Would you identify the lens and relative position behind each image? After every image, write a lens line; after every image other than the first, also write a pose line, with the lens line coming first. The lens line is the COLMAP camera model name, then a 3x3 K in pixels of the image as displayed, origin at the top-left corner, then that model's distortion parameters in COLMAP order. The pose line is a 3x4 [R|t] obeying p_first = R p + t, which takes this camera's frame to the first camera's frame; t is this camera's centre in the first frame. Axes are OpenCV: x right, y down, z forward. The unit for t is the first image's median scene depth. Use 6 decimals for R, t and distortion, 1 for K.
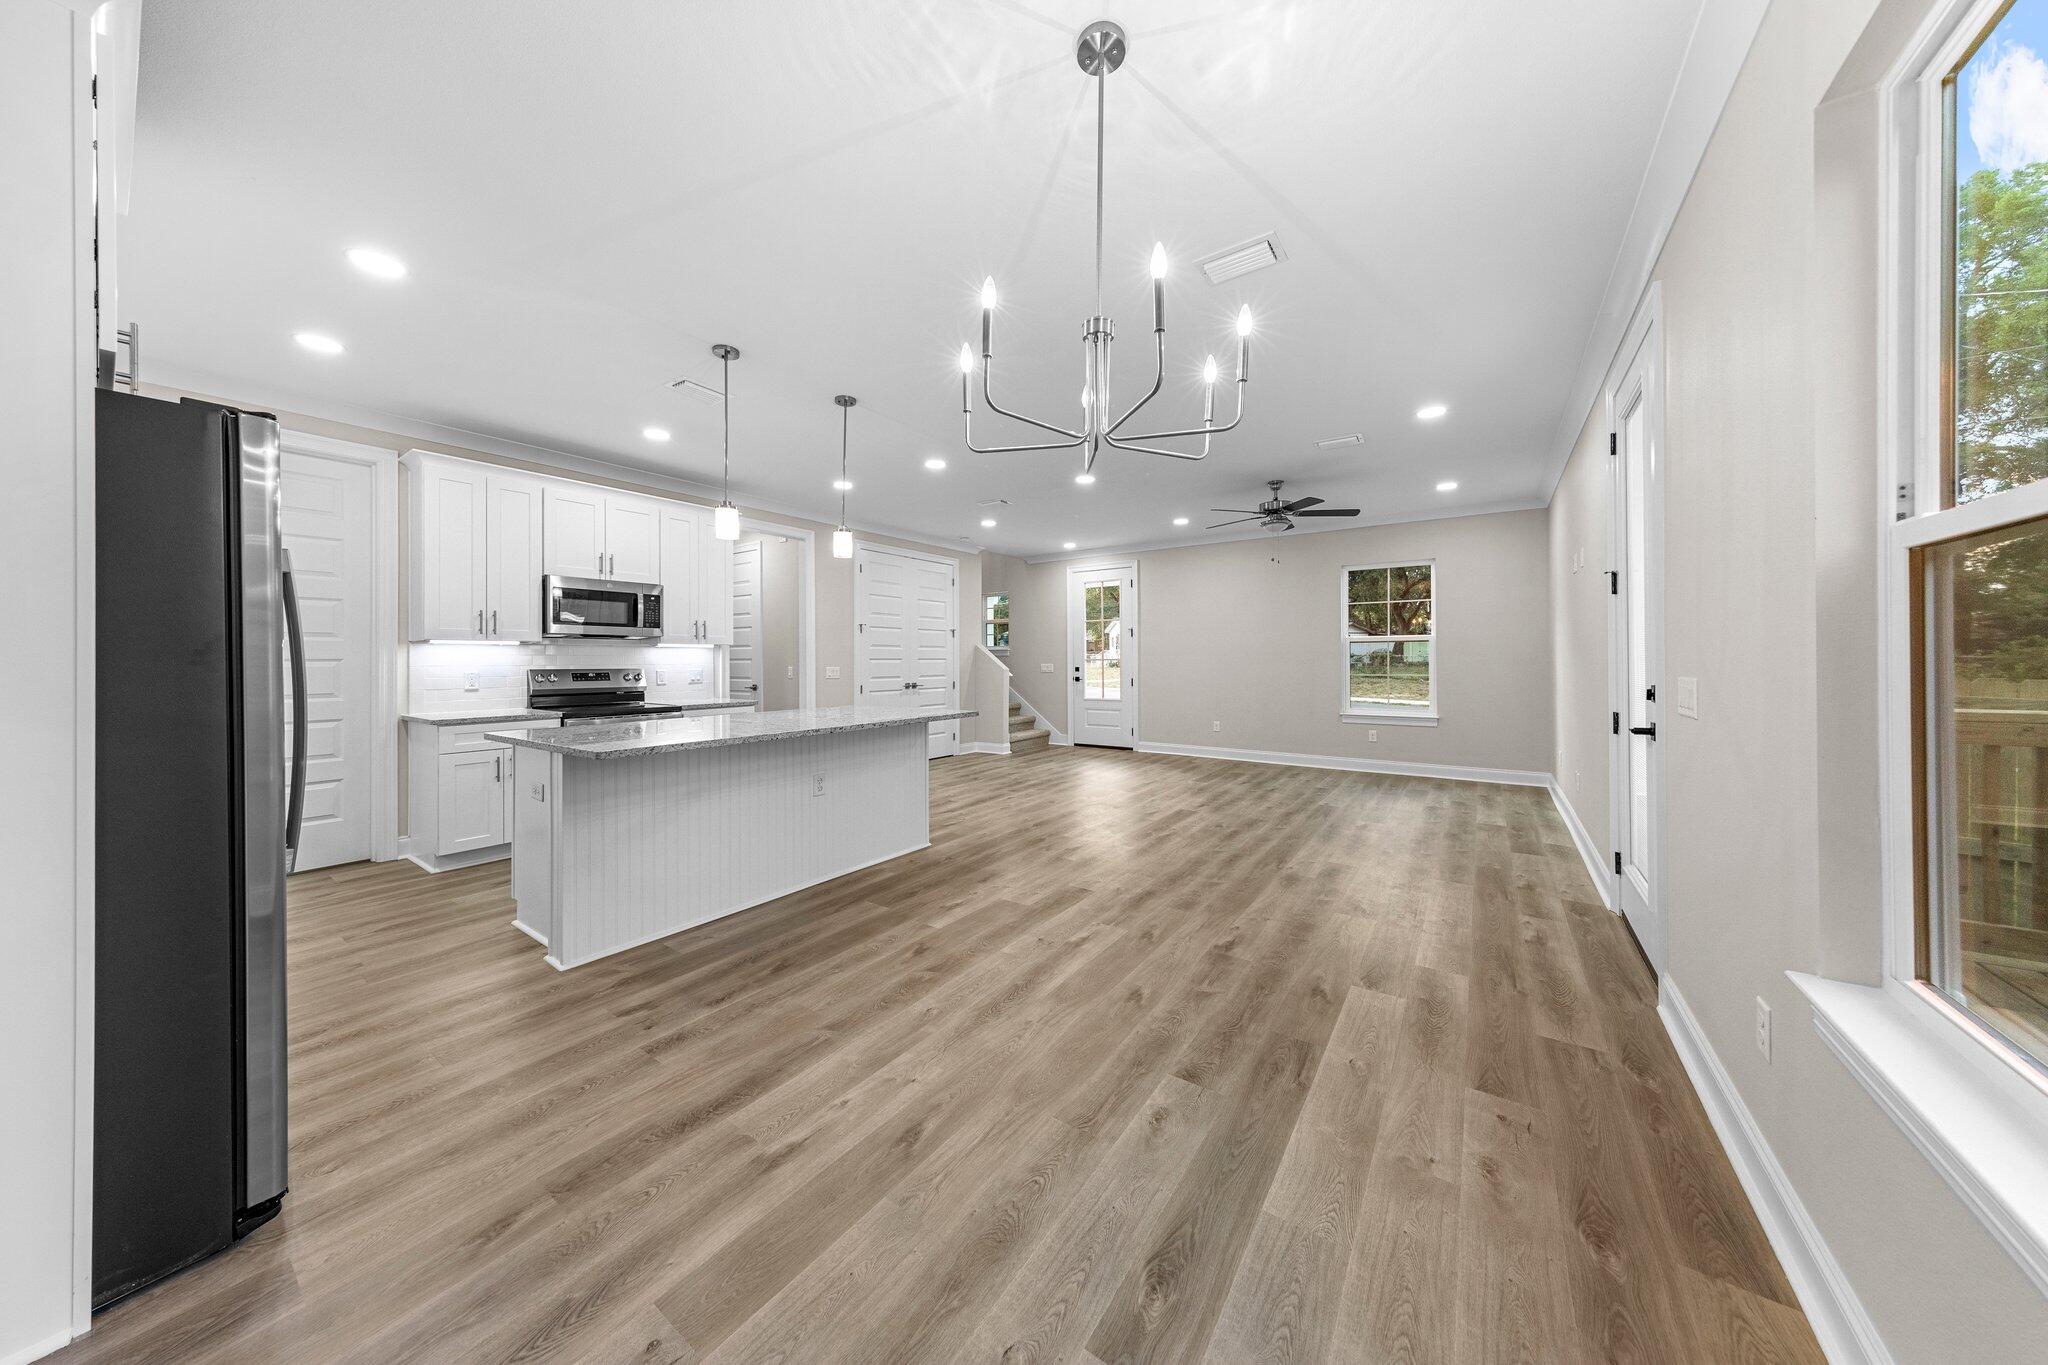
lens RADIAL K [[650.8, 0, 1023.8], [0, 650.8, 658.1], [0, 0, 1]] dist [0.009541, -0.000091]
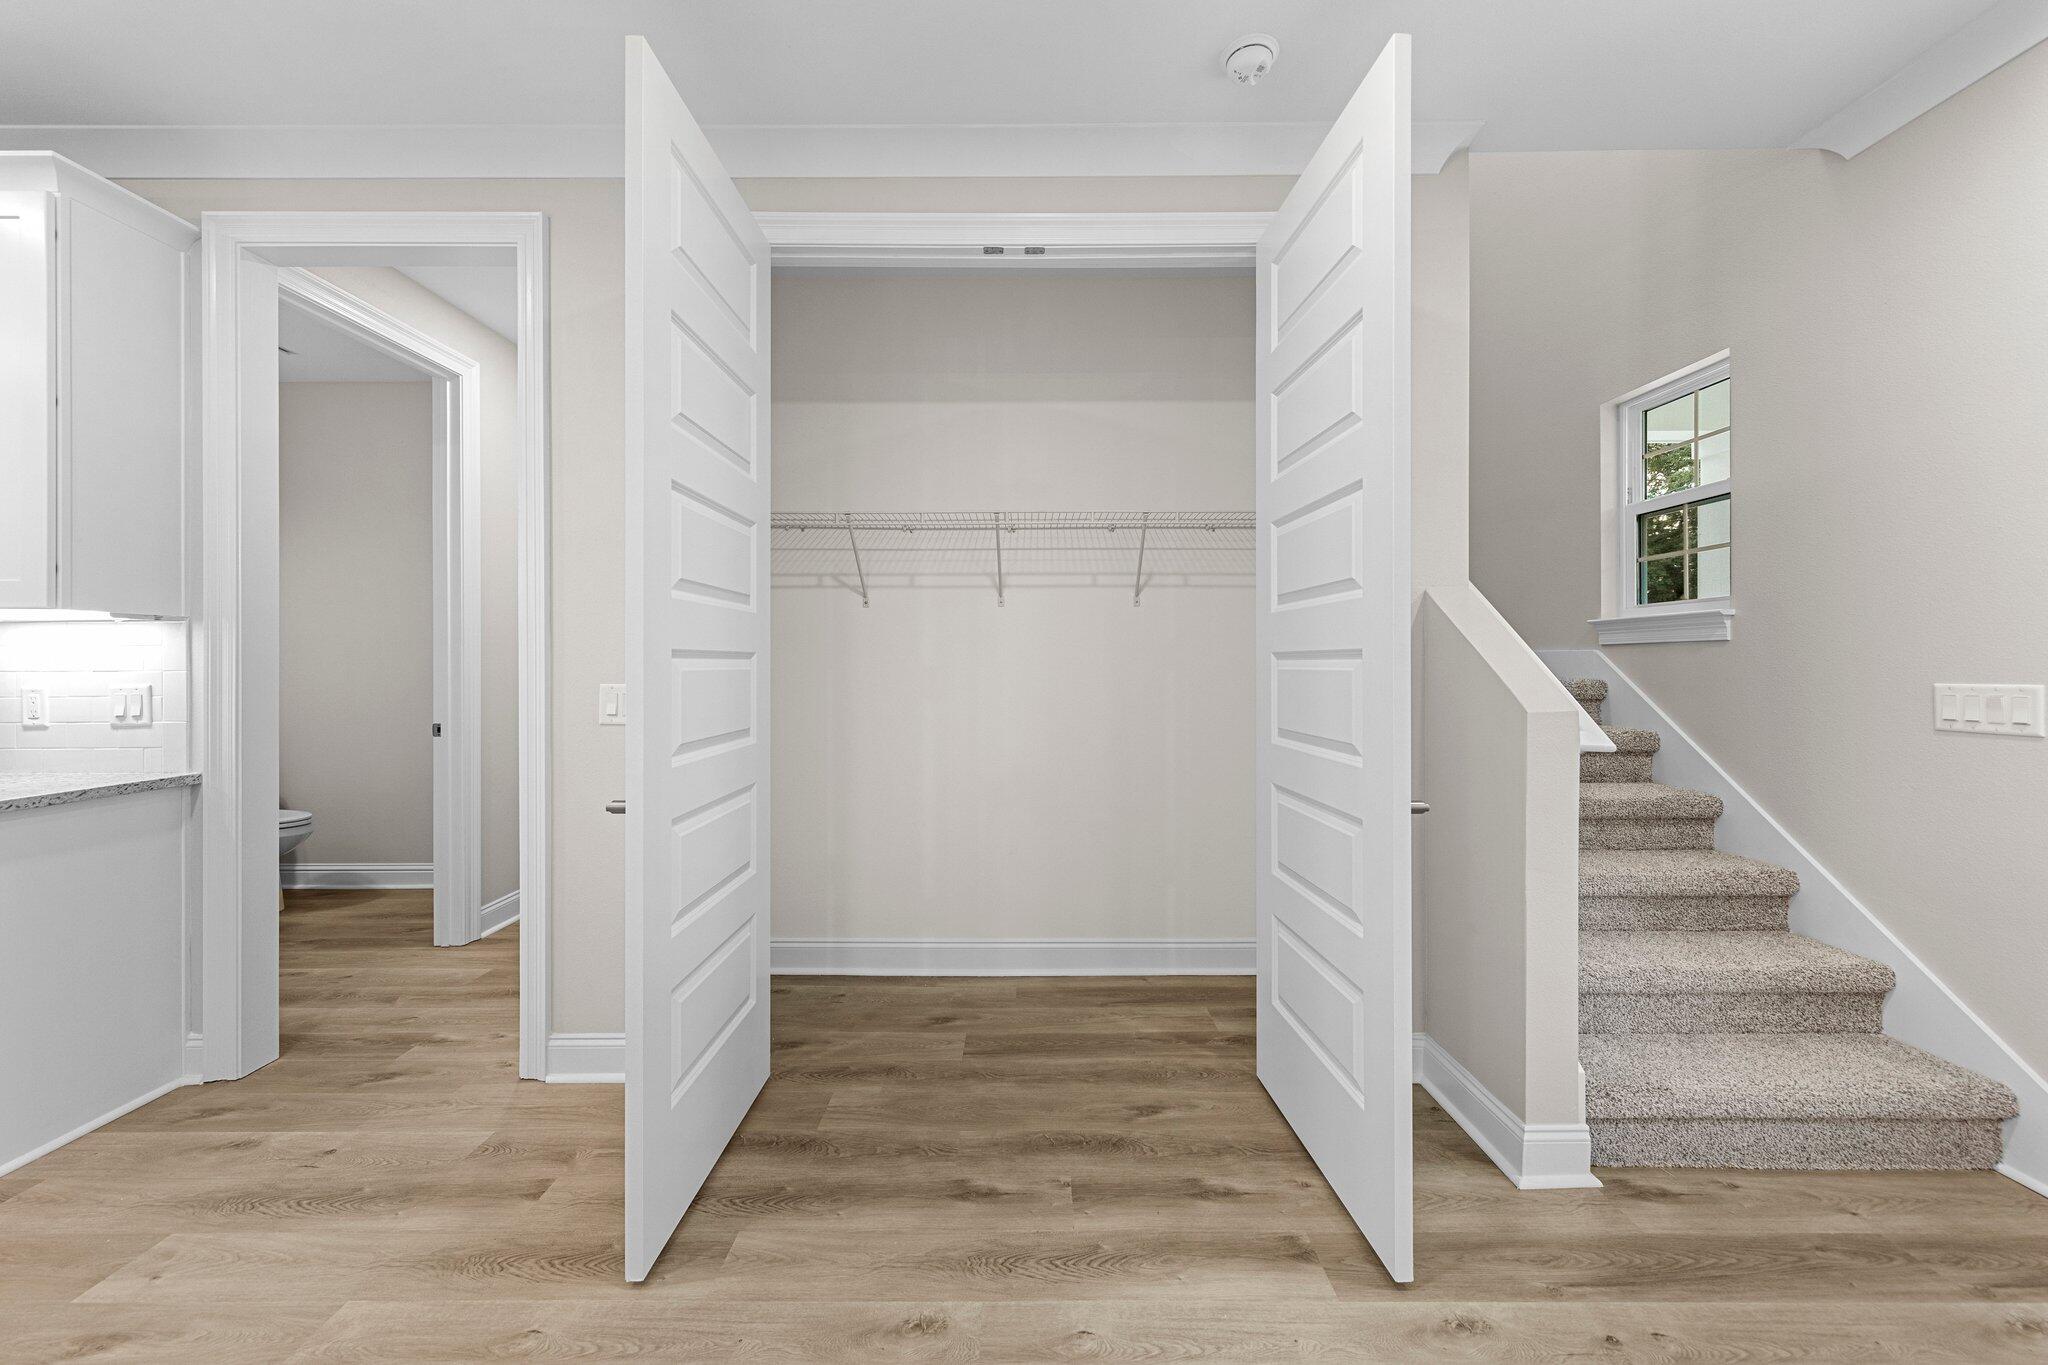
lens RADIAL K [[778.3, 0, 1023.0], [0, 778.3, 661.9], [0, 0, 1]] dist [0.004884, -0.000112]
pose [[0.572866, 0.003825, -0.819640, 0.161489], [0.001233, 0.999984, 0.005528, 0.005021], [0.819648, -0.004177, 0.572853, 1.868350]]
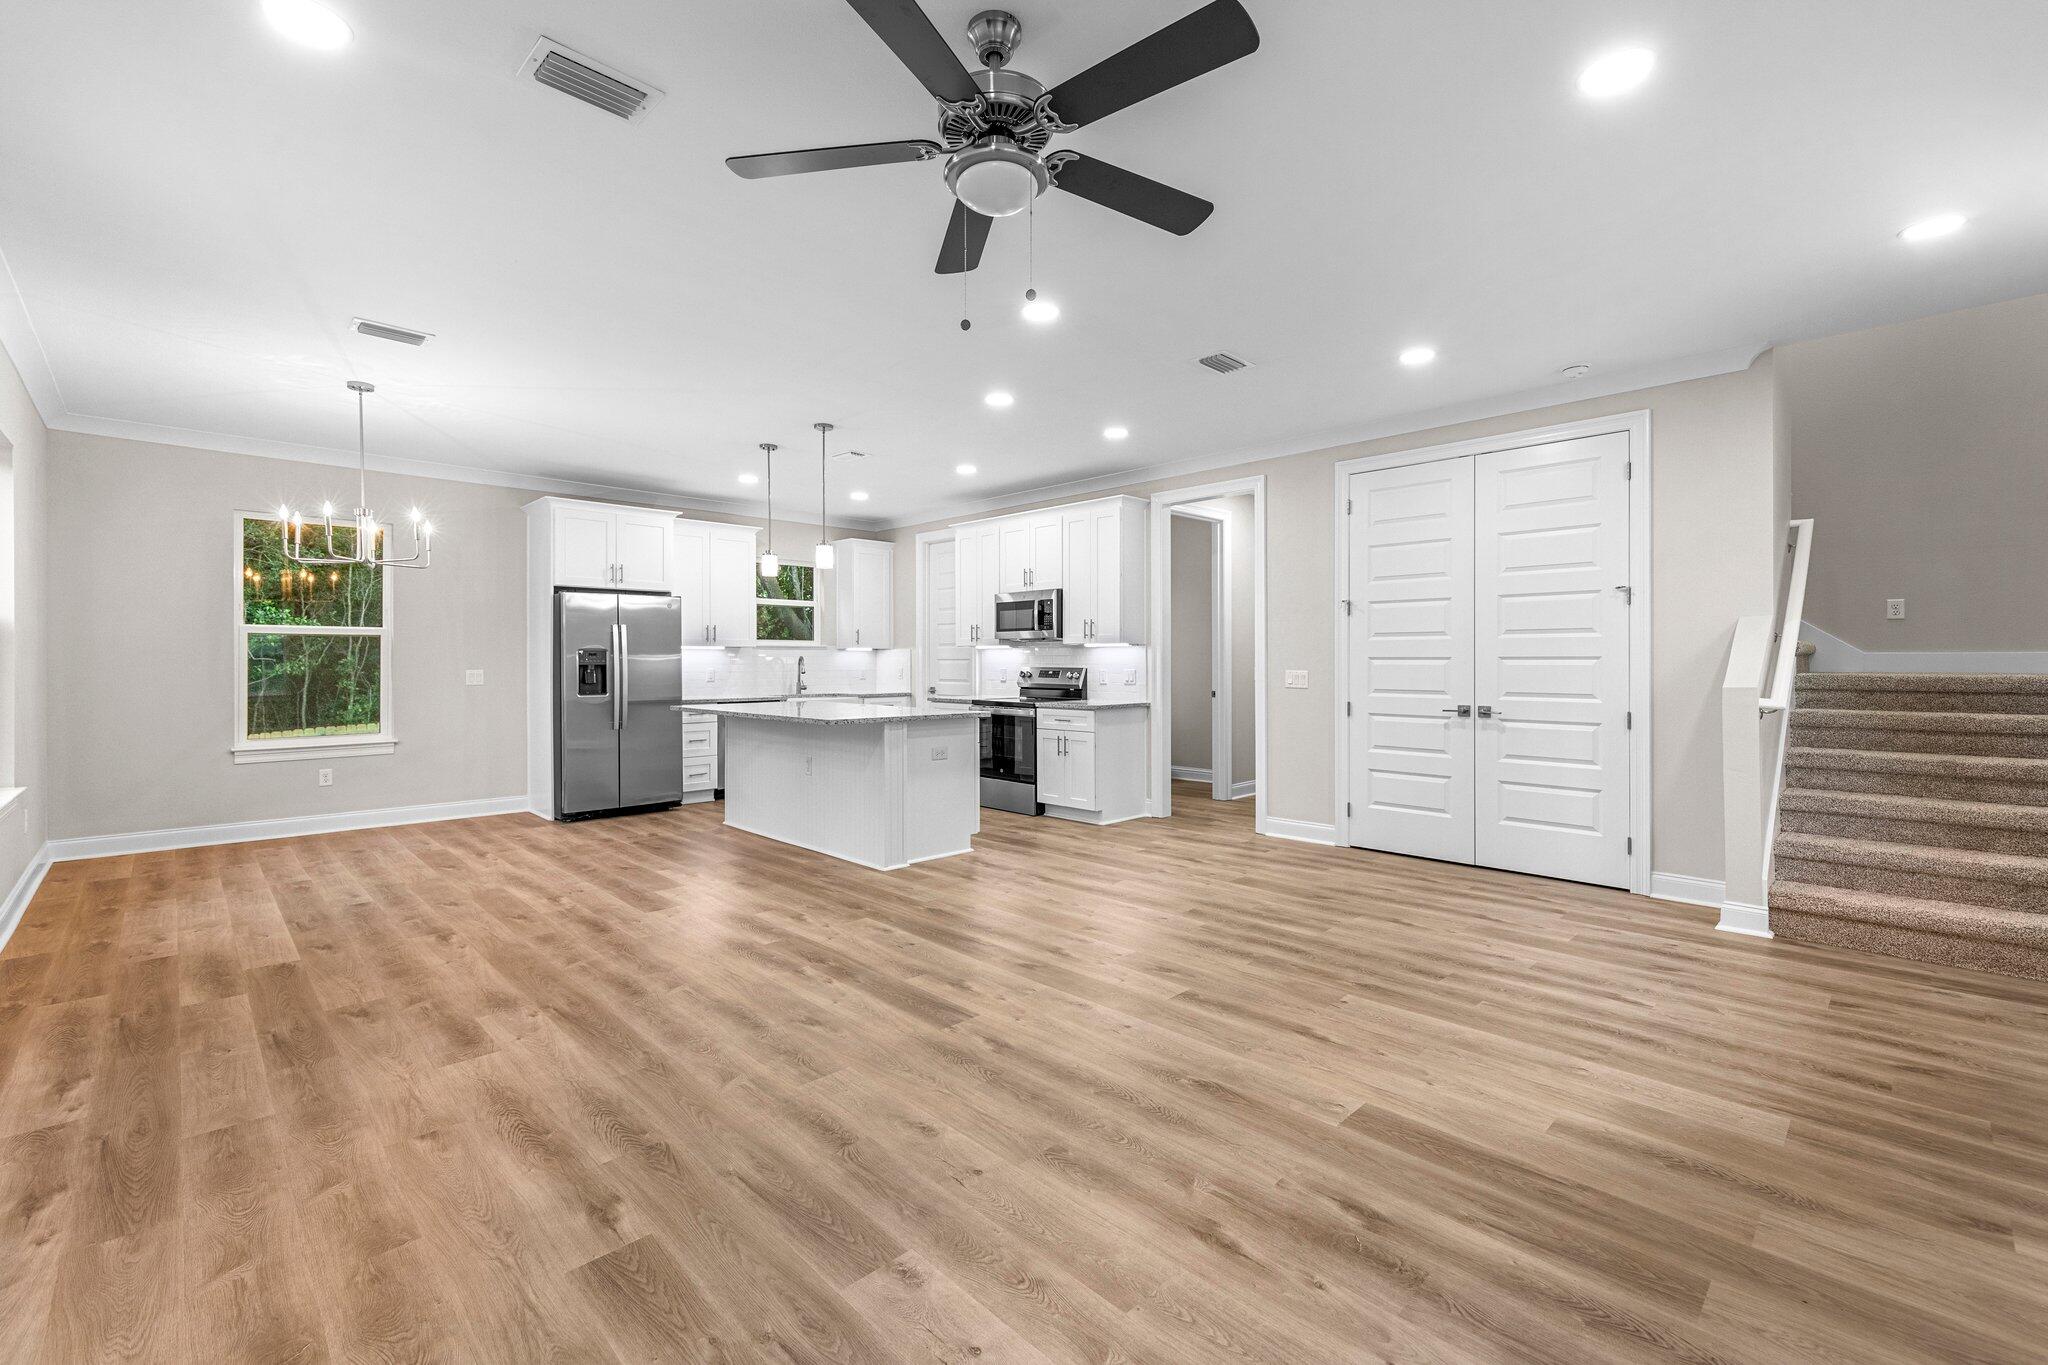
lens RADIAL K [[865.5, 0, 1022.6], [0, 865.5, 667.4], [0, 0, 1]] dist [0.006372, -0.000645]
pose [[-0.184352, 0.011559, -0.982792, 1.217169], [0.004450, 0.999930, 0.010926, -0.000470], [0.982850, -0.002359, -0.184390, 1.755091]]
